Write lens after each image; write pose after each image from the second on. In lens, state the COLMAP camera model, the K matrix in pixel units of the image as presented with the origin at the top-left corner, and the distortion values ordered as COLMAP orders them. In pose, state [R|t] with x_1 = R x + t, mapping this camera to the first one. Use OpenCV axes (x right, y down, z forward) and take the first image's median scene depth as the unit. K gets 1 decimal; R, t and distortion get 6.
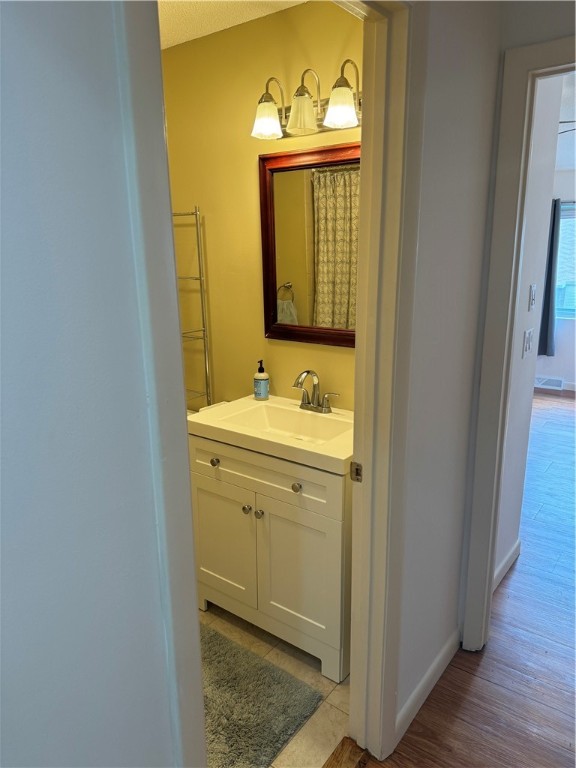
lens RADIAL K [[541.6, 0, 286.0], [0, 541.6, 388.8], [0, 0, 1]] dist [0.045765, -0.055162]
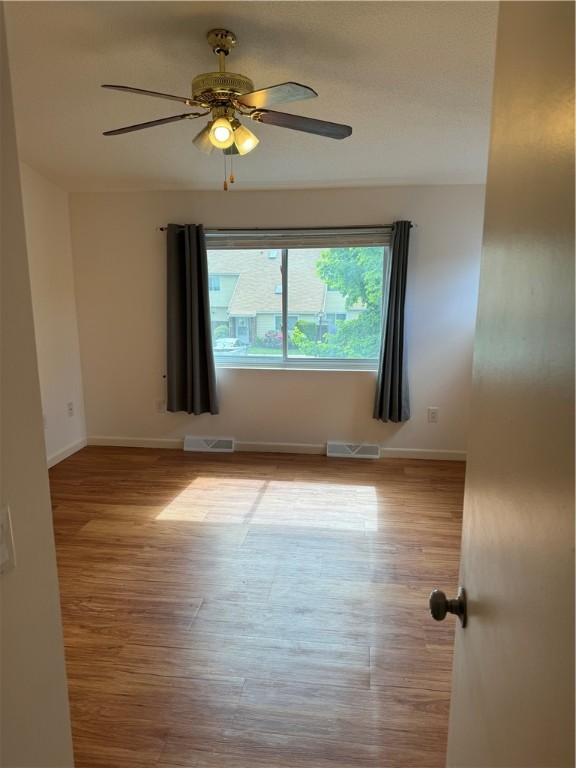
lens RADIAL K [[541.6, 0, 287.2], [0, 541.6, 377.5], [0, 0, 1]] dist [0.045765, -0.055162]
pose [[0.867314, -0.073179, 0.492352, 0.178628], [0.109577, 0.992939, -0.045446, -0.064030], [-0.485550, 0.093366, 0.869209, 0.233522]]
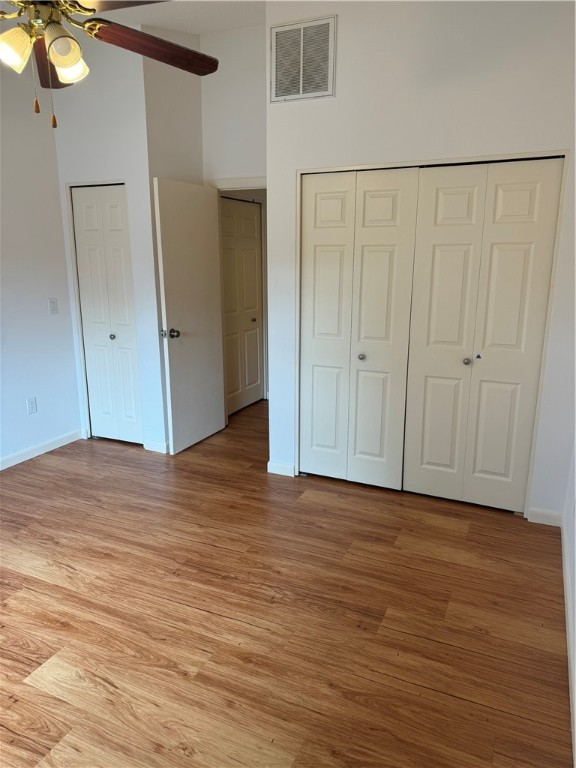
lens RADIAL K [[541.6, 0, 291.1], [0, 541.6, 388.8], [0, 0, 1]] dist [0.045765, -0.055162]
pose [[-0.973224, 0.077803, -0.216292, 0.311675], [-0.037294, 0.875059, 0.482577, -0.267559], [0.226815, 0.477722, -0.848727, 1.011221]]
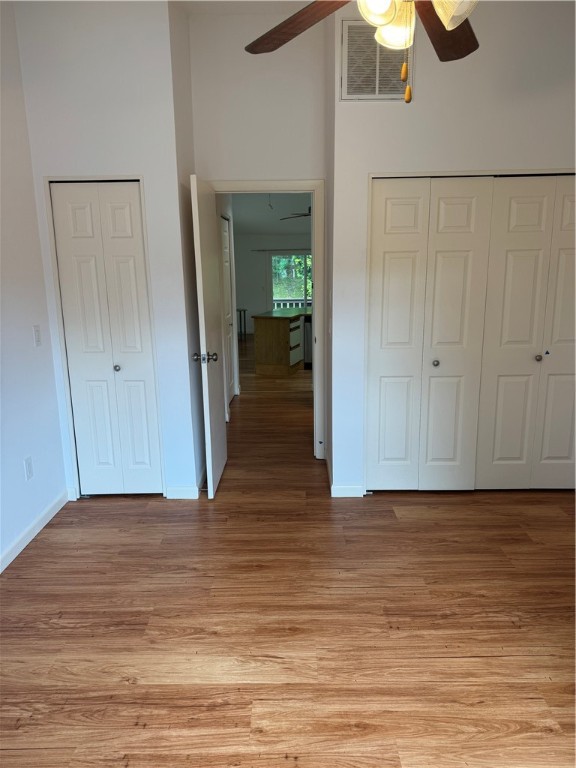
lens RADIAL K [[541.6, 0, 288.7], [0, 541.6, 387.7], [0, 0, 1]] dist [0.045765, -0.055162]
pose [[-0.792179, 0.172209, -0.585488, 0.582779], [-0.124402, 0.893655, 0.431167, -0.226054], [0.597475, 0.414397, -0.686512, 0.830122]]
